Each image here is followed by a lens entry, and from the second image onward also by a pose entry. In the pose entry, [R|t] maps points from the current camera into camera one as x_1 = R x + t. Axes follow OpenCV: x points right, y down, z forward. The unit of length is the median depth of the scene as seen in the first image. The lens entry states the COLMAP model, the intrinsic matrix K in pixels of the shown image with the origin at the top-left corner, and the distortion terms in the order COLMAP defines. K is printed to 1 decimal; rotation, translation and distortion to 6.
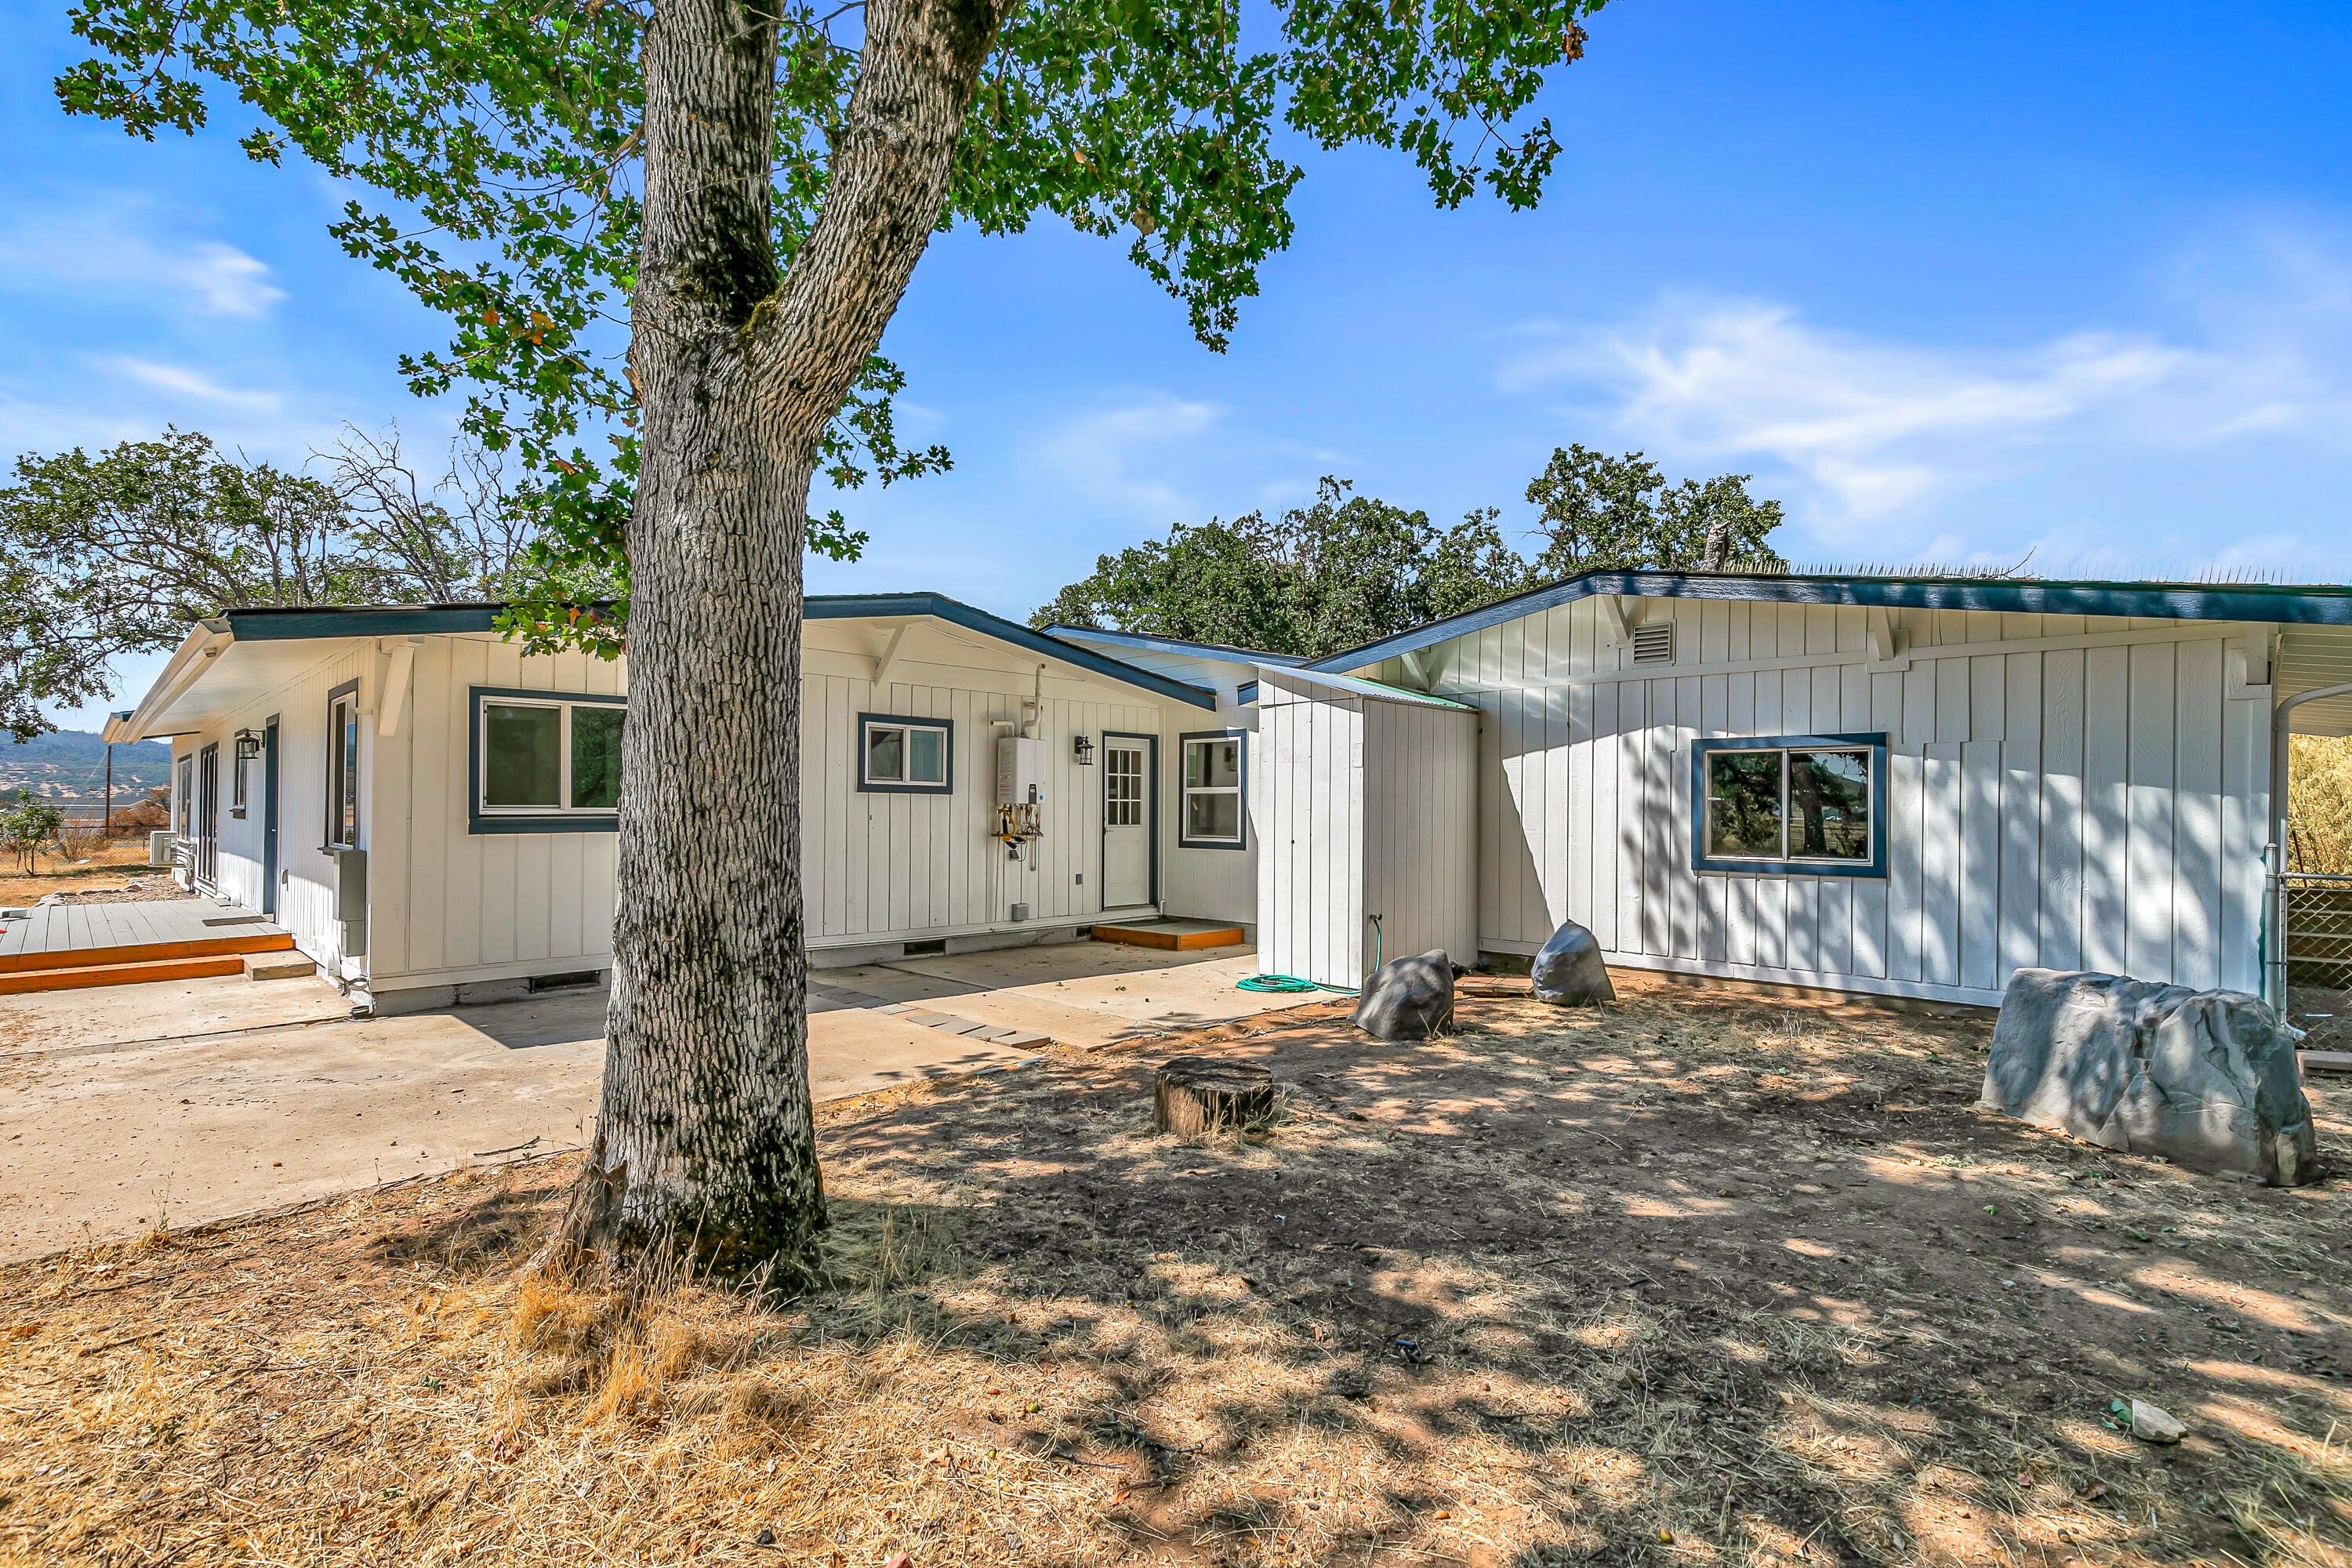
lens RADIAL K [[1084.4, 0, 1181.1], [0, 1084.4, 792.5], [0, 0, 1]] dist [0.012908, -0.001176]
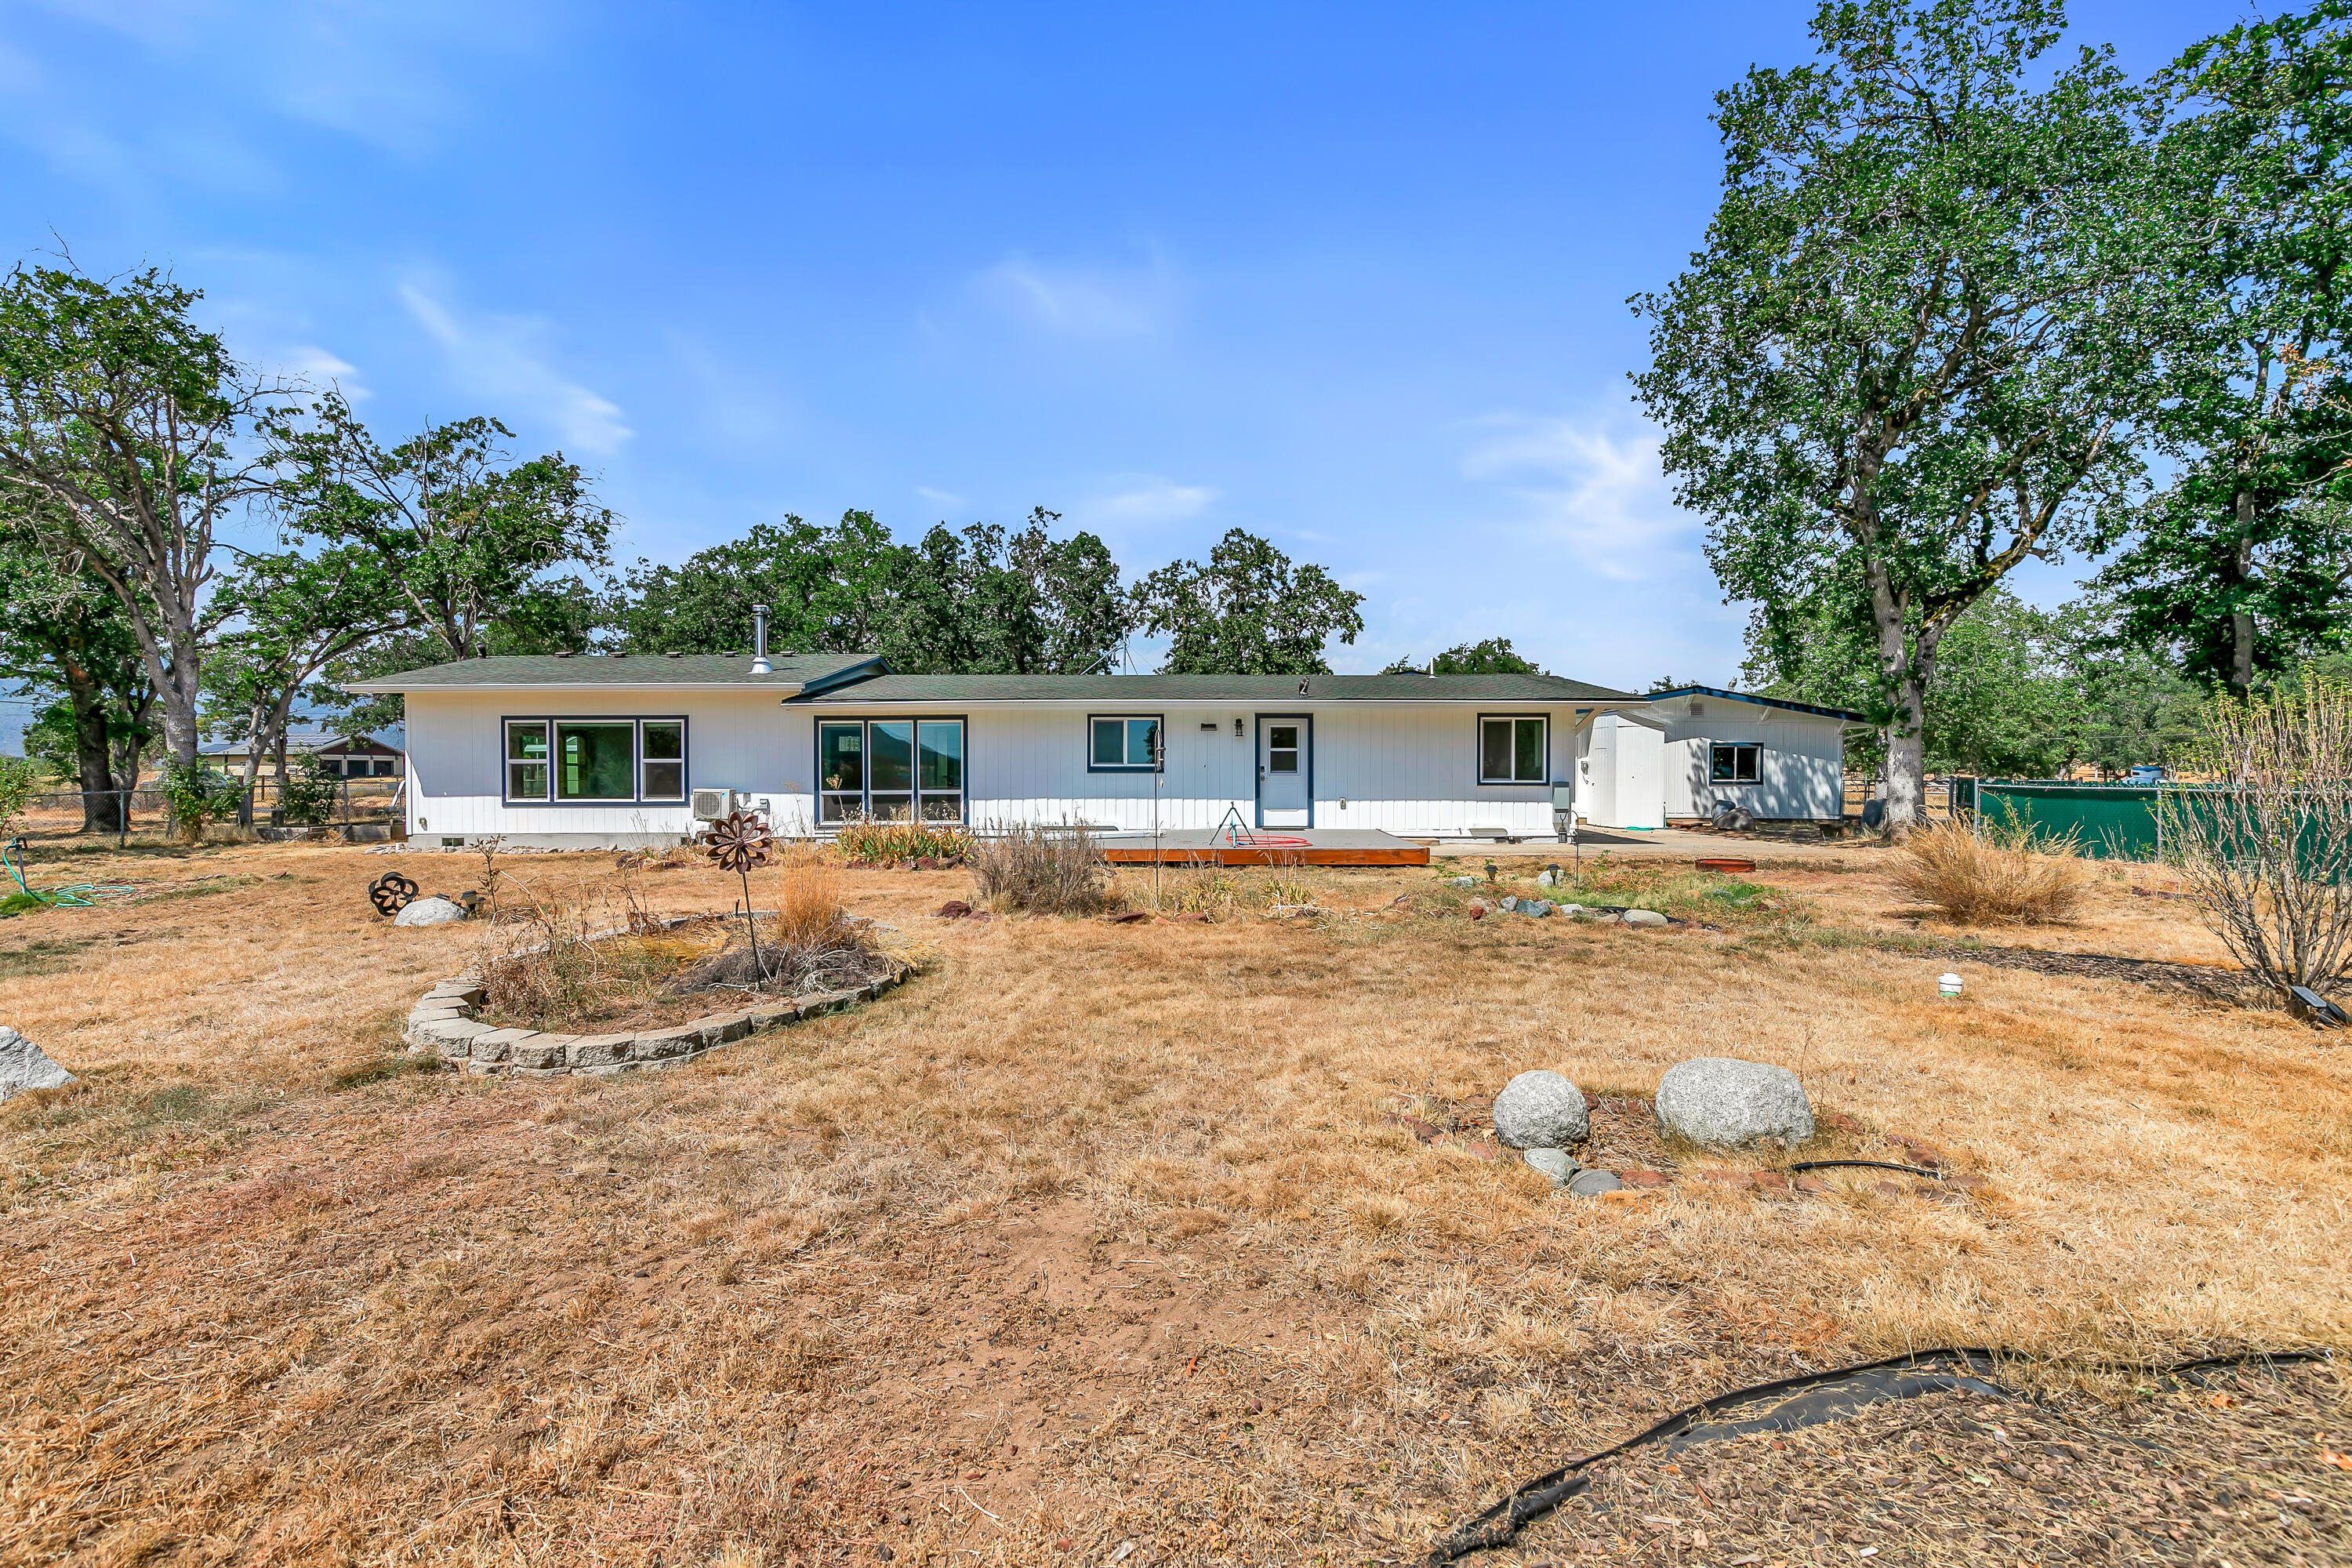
lens RADIAL K [[1084.4, 0, 1153.6], [0, 1084.4, 782.0], [0, 0, 1]] dist [0.012908, -0.001176]
pose [[0.736935, -0.011810, 0.675860, -2.732171], [-0.007165, 0.999655, 0.025281, -0.006381], [-0.675926, -0.023473, 0.736596, -0.195043]]
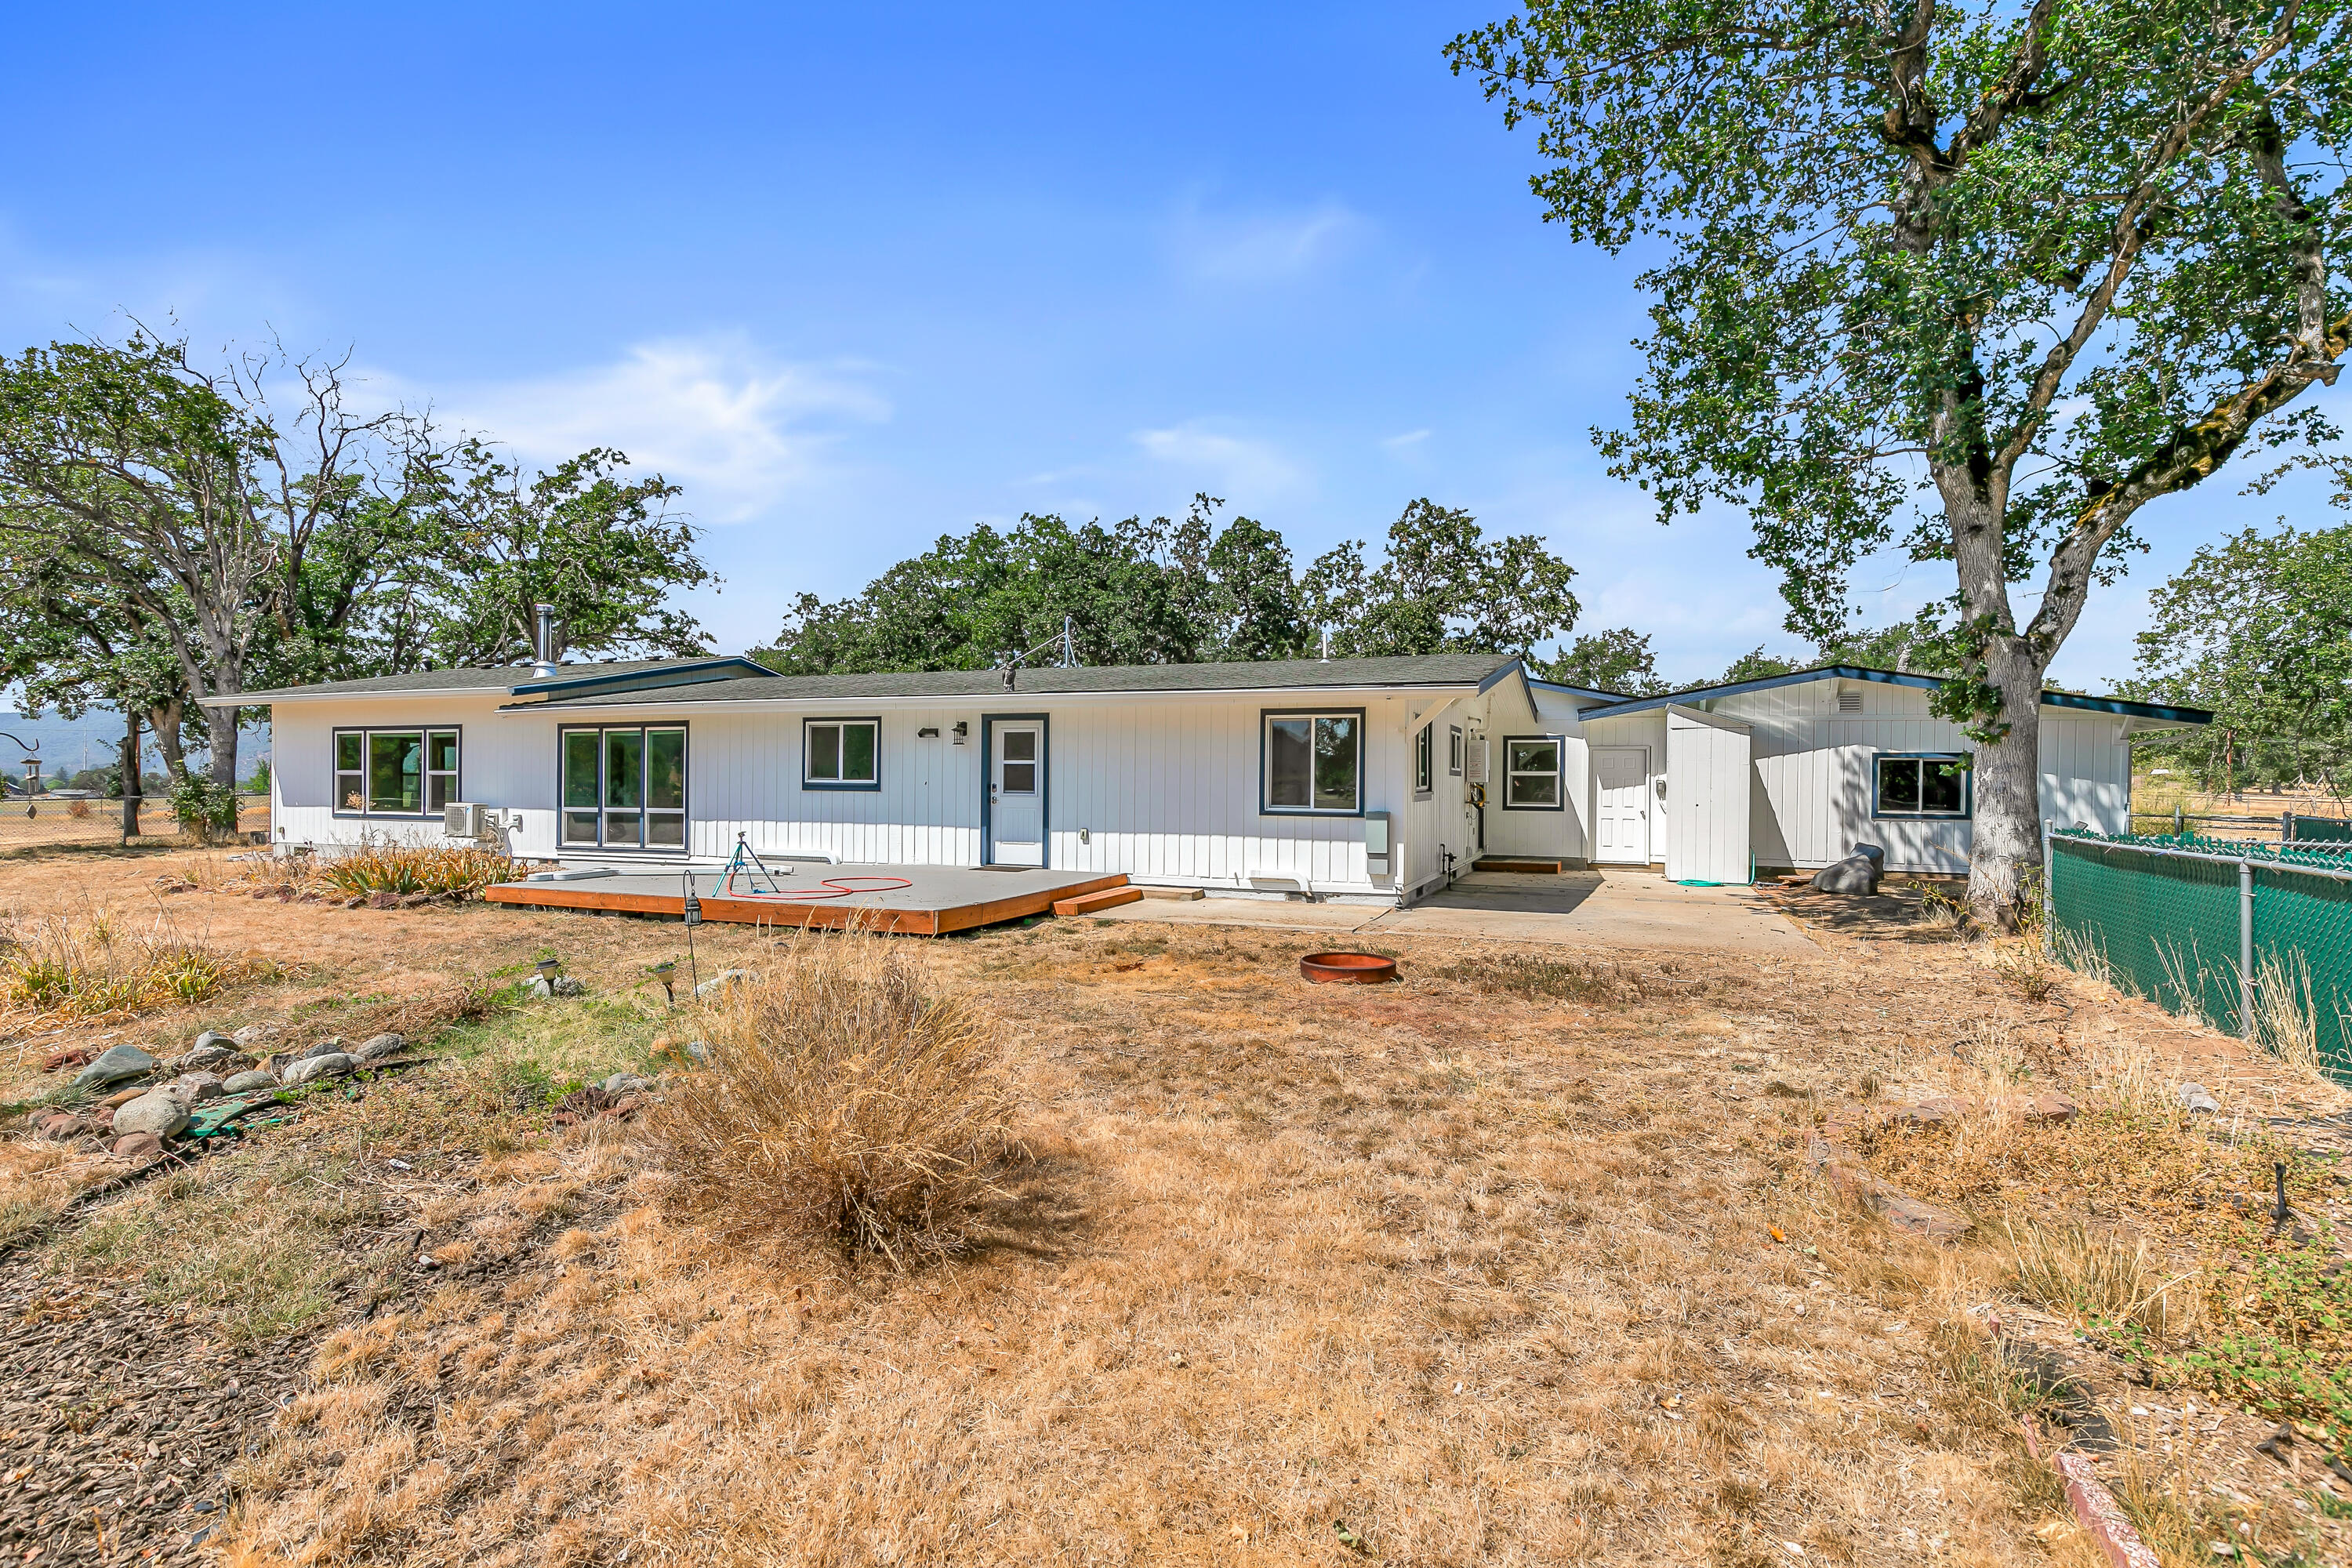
lens RADIAL K [[1084.4, 0, 1190.0], [0, 1084.4, 777.8], [0, 0, 1]] dist [0.012908, -0.001176]
pose [[0.927856, 0.002116, 0.372934, -1.418170], [-0.008959, 0.999822, 0.016617, -0.024281], [-0.372832, -0.018759, 0.927709, -0.376085]]
